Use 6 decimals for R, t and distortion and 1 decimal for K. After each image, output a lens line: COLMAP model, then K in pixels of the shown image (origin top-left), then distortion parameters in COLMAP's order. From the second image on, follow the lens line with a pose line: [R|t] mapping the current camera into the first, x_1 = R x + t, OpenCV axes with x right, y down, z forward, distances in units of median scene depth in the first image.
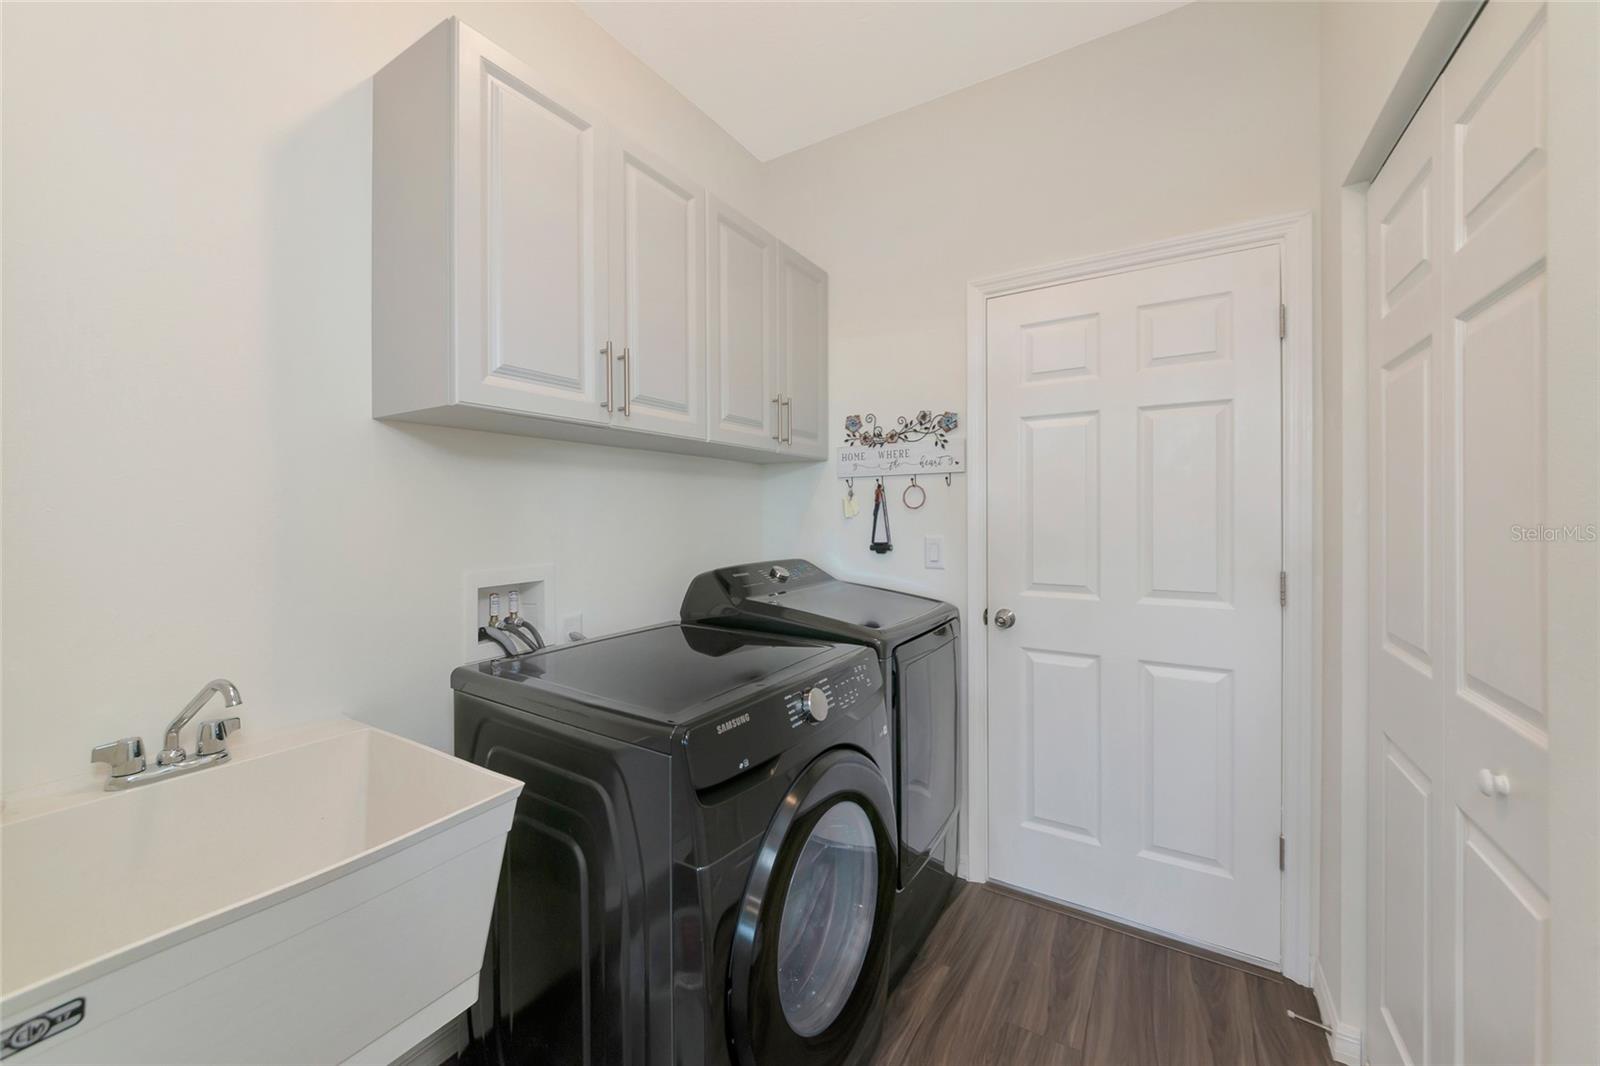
lens RADIAL K [[662.9, 0, 793.1], [0, 662.9, 516.6], [0, 0, 1]] dist [-0.001366, -0.000021]
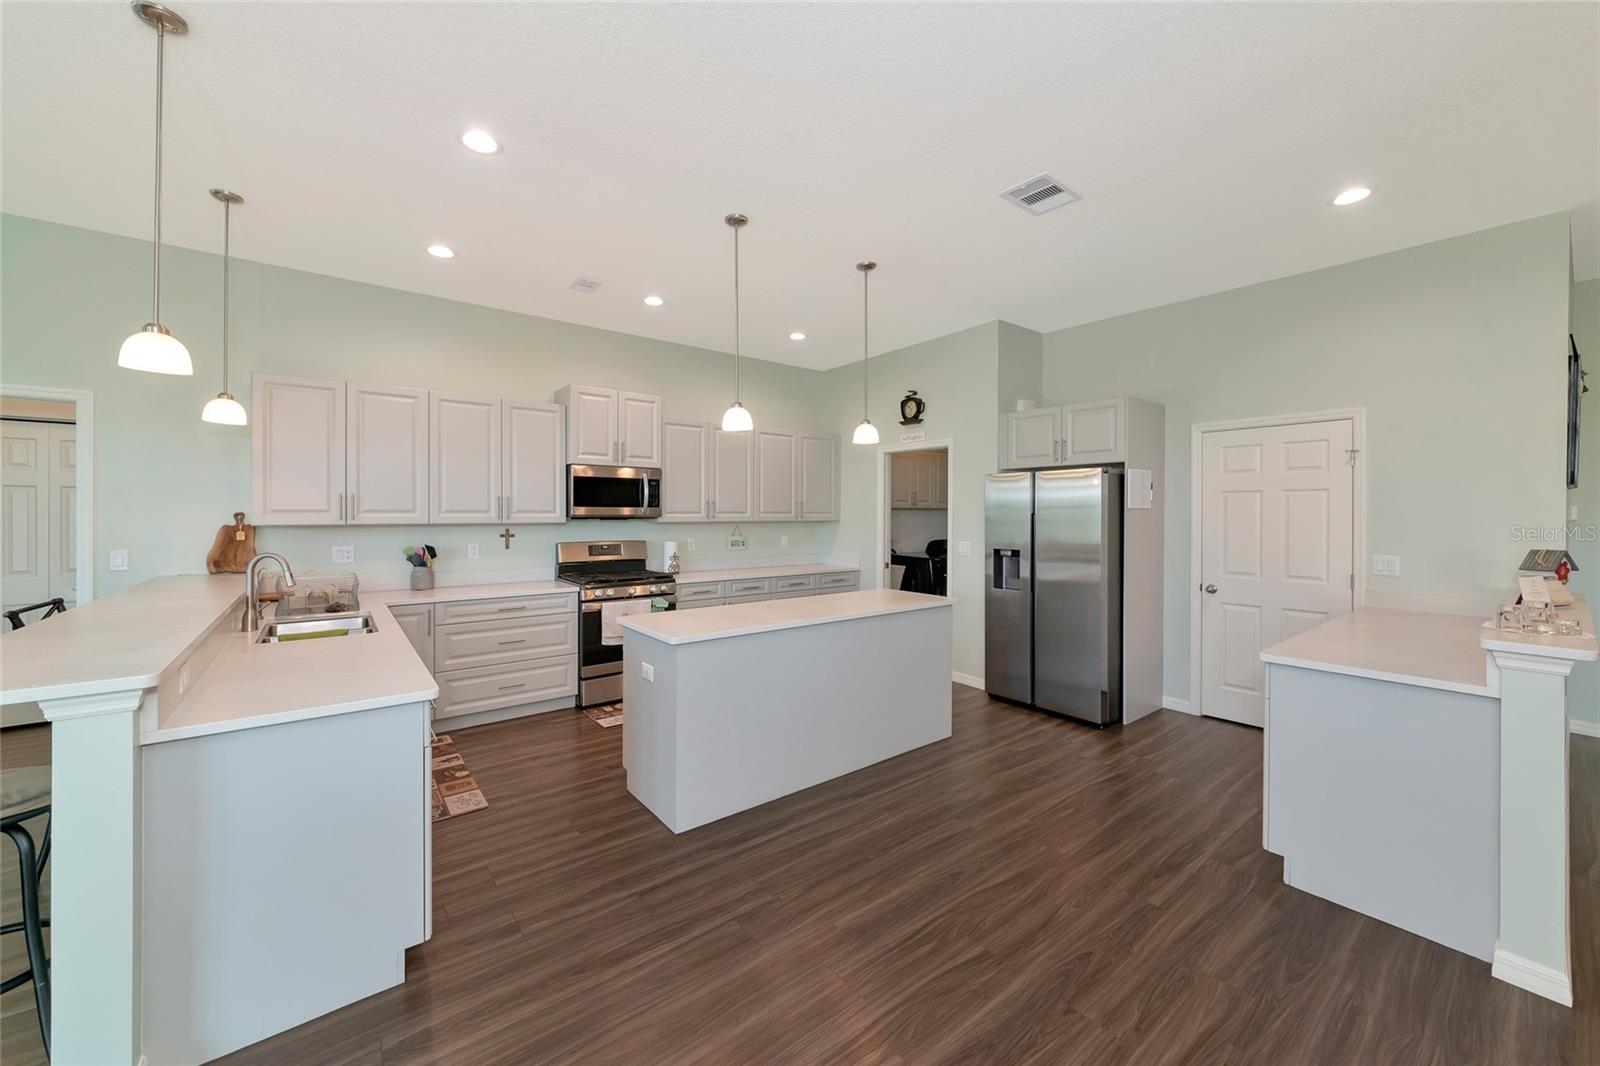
lens RADIAL K [[598.1, 0, 795.2], [0, 598.1, 515.5], [0, 0, 1]] dist [-0.000233, 0.000079]
pose [[0.935647, 0.008858, -0.352826, 0.296439], [-0.008972, 0.999959, 0.001312, -0.051968], [0.352823, 0.001938, 0.935688, -2.167846]]
